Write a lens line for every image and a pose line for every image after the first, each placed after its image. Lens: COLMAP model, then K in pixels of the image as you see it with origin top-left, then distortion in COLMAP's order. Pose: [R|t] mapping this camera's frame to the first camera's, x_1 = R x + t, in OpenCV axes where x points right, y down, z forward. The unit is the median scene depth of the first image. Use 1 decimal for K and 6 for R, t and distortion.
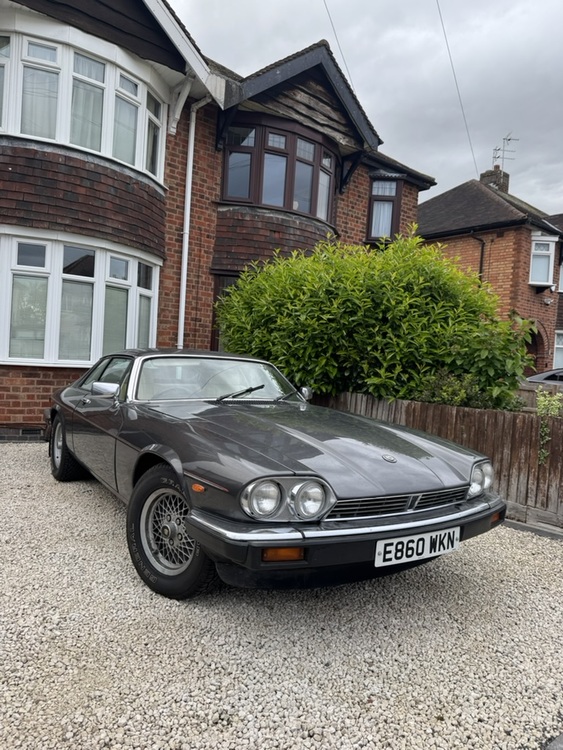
lens RADIAL K [[535.7, 0, 279.5], [0, 535.7, 371.4], [0, 0, 1]] dist [0.021726, -0.034556]
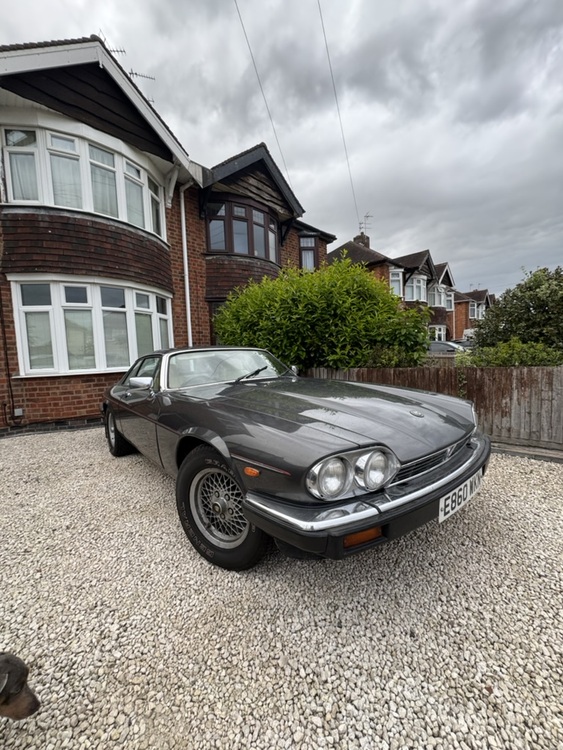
lens RADIAL K [[296.6, 0, 280.5], [0, 296.6, 377.7], [0, 0, 1]] dist [-0.010226, 0.002426]
pose [[0.987115, -0.112344, 0.113939, -0.051609], [0.106676, 0.992788, 0.054699, 0.010671], [-0.119262, -0.041840, 0.991981, 0.174018]]
